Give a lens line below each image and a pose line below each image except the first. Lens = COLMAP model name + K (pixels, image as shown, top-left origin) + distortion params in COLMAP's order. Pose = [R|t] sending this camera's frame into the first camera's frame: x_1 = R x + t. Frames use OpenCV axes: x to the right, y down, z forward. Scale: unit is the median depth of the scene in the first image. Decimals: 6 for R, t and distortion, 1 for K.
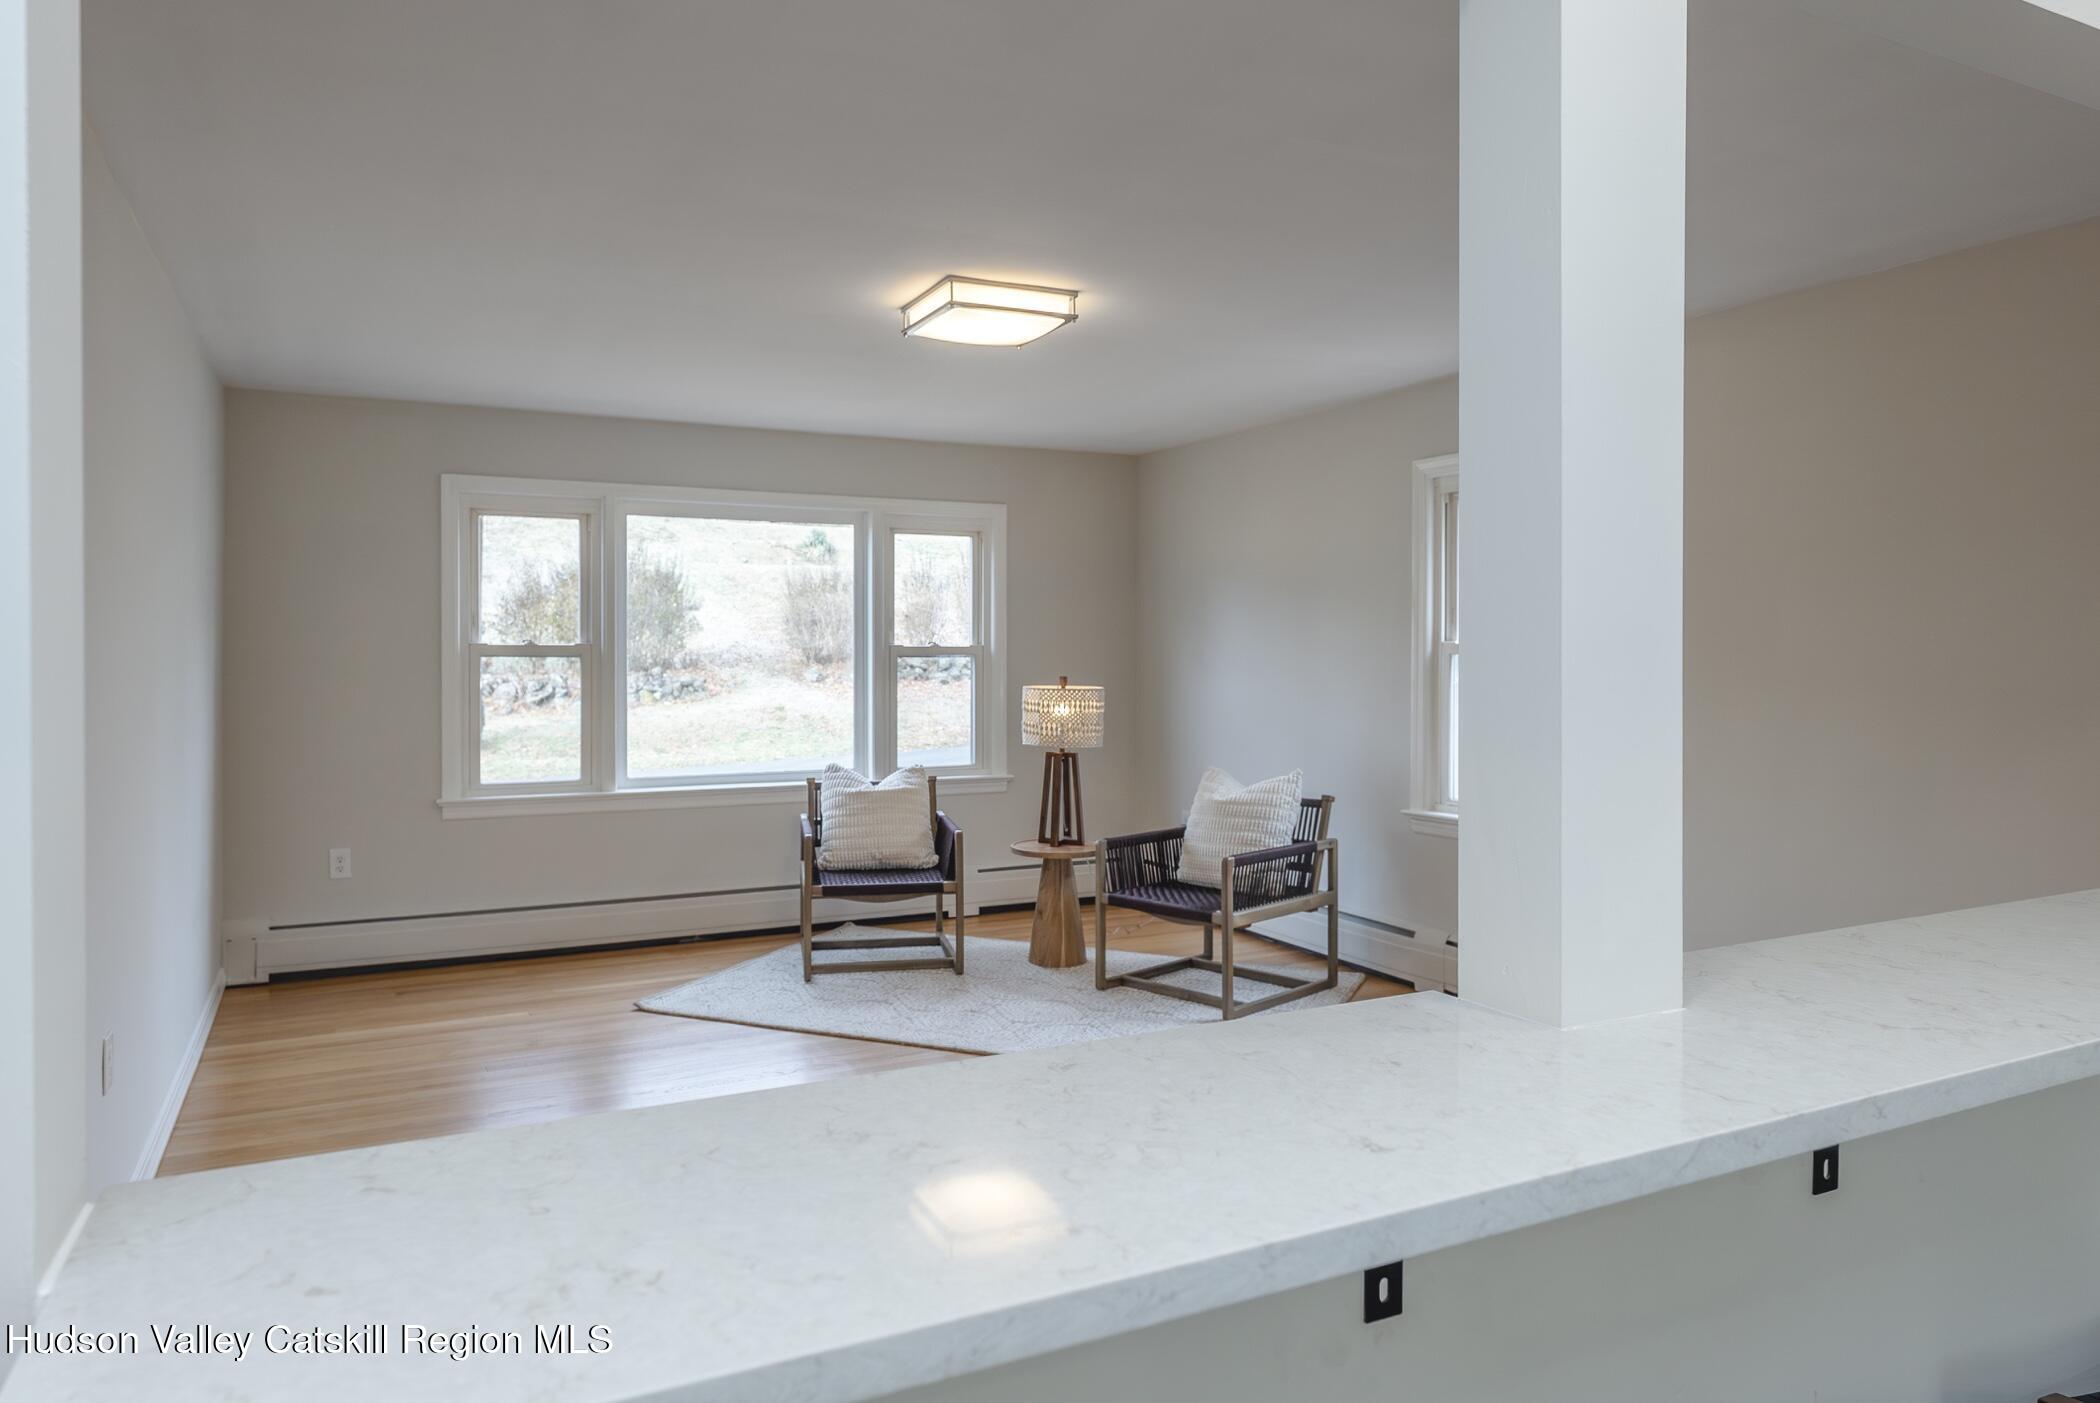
lens RADIAL K [[1419.1, 0, 982.8], [0, 1419.1, 652.7], [0, 0, 1]] dist [-0.003205, -0.000177]
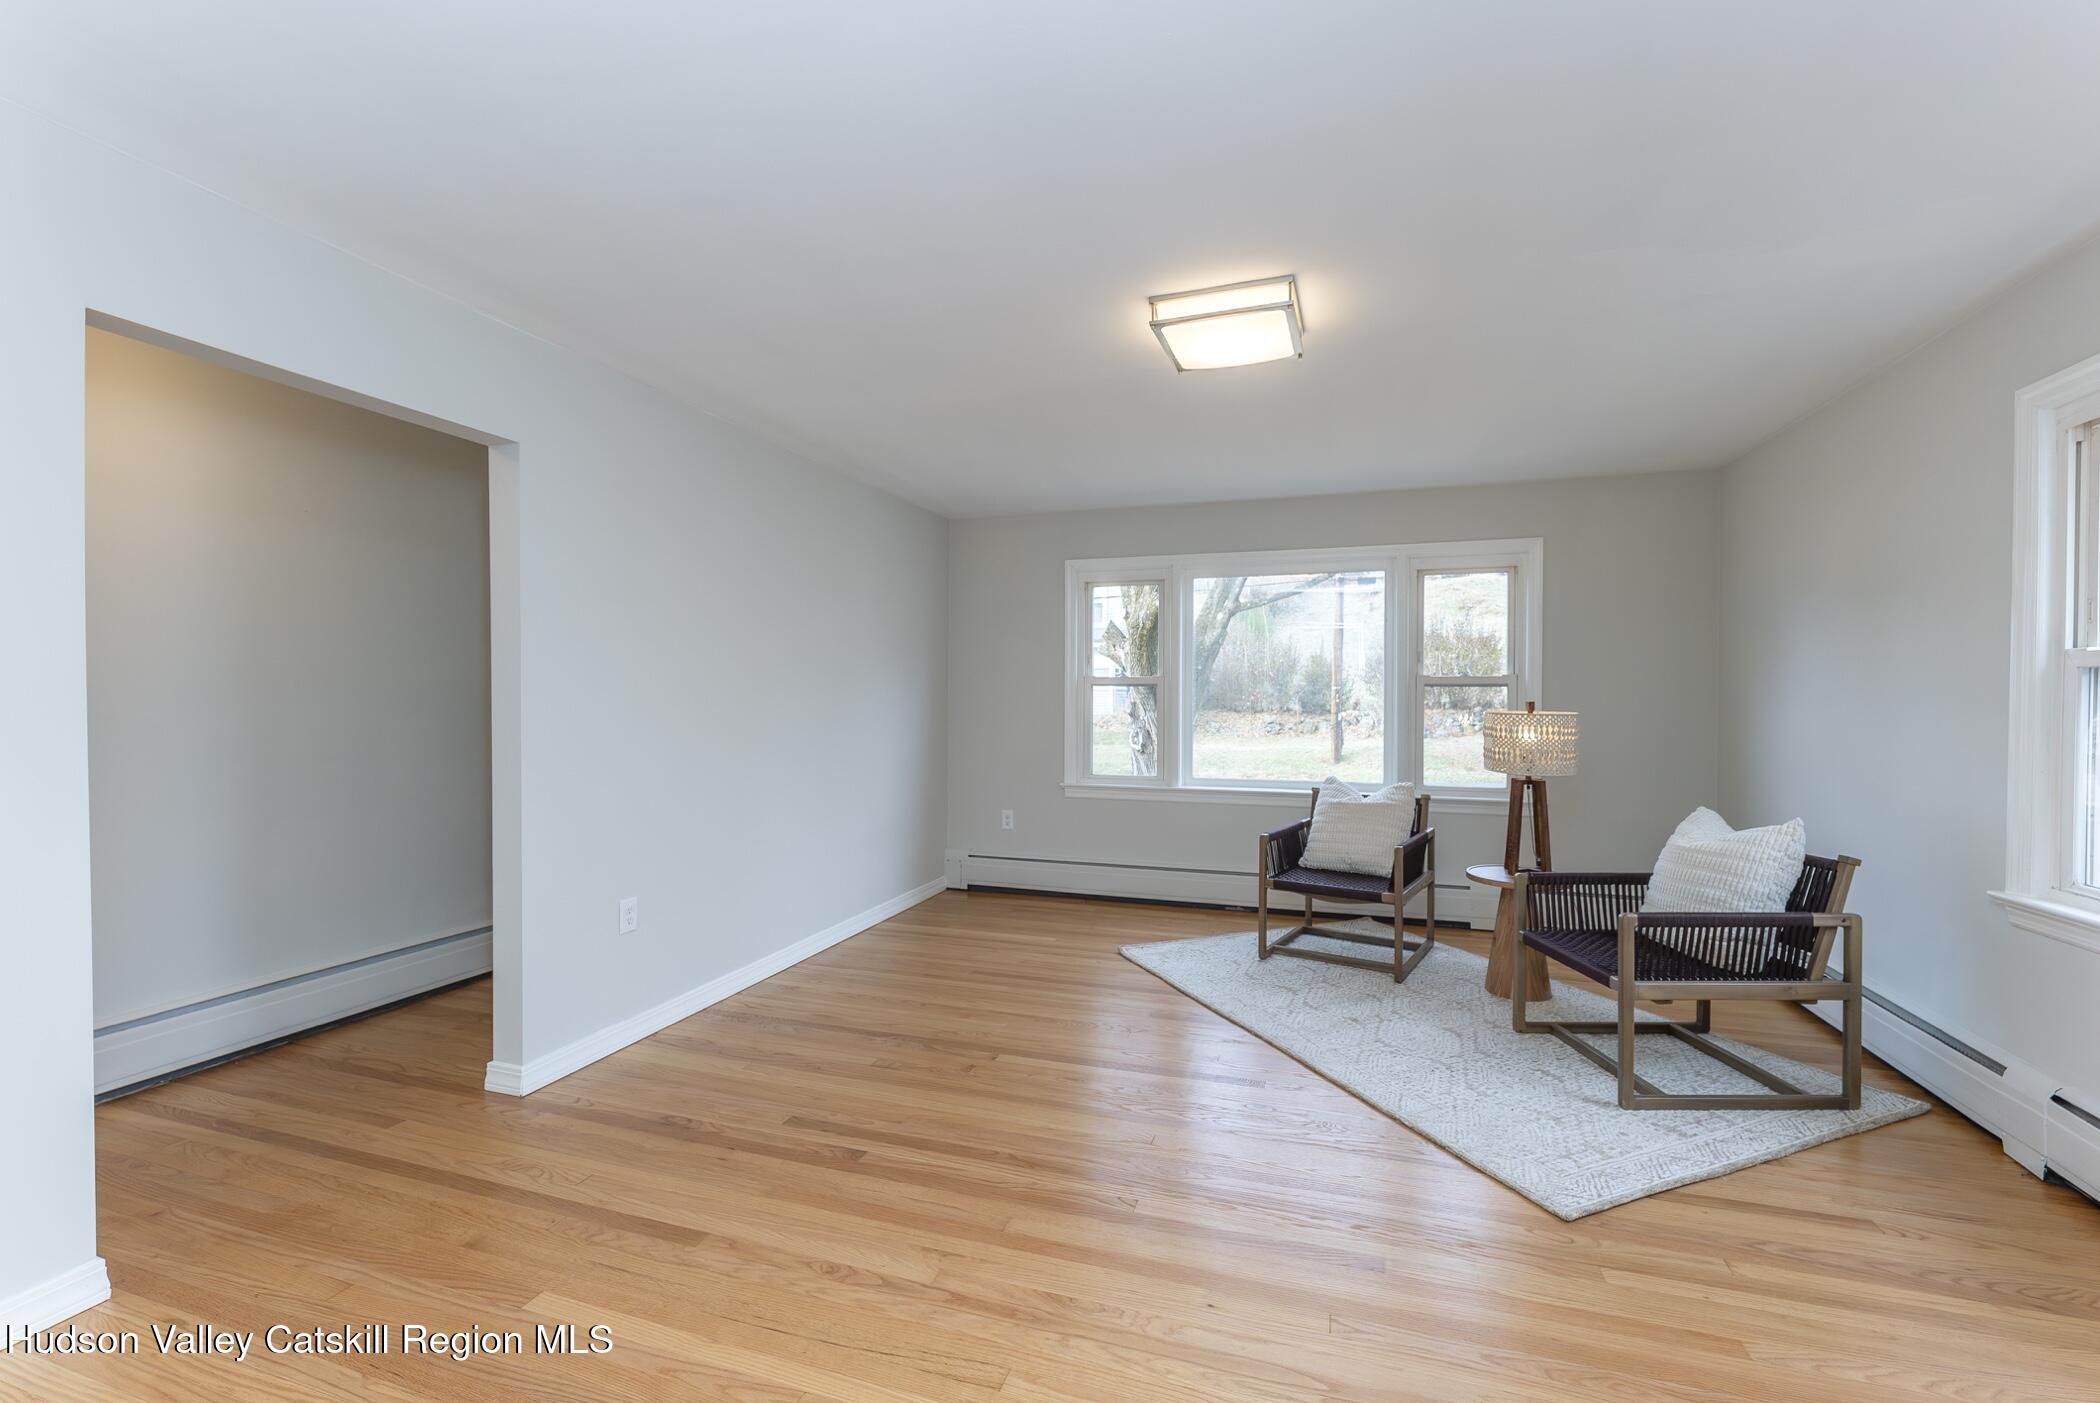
lens RADIAL K [[915.1, 0, 980.9], [0, 915.1, 709.0], [0, 0, 1]] dist [0.000258, -0.000344]
pose [[0.703794, 0.013929, -0.710267, 0.243927], [-0.005834, 0.999887, 0.013828, 0.016025], [0.710380, -0.005589, 0.703796, 0.299650]]
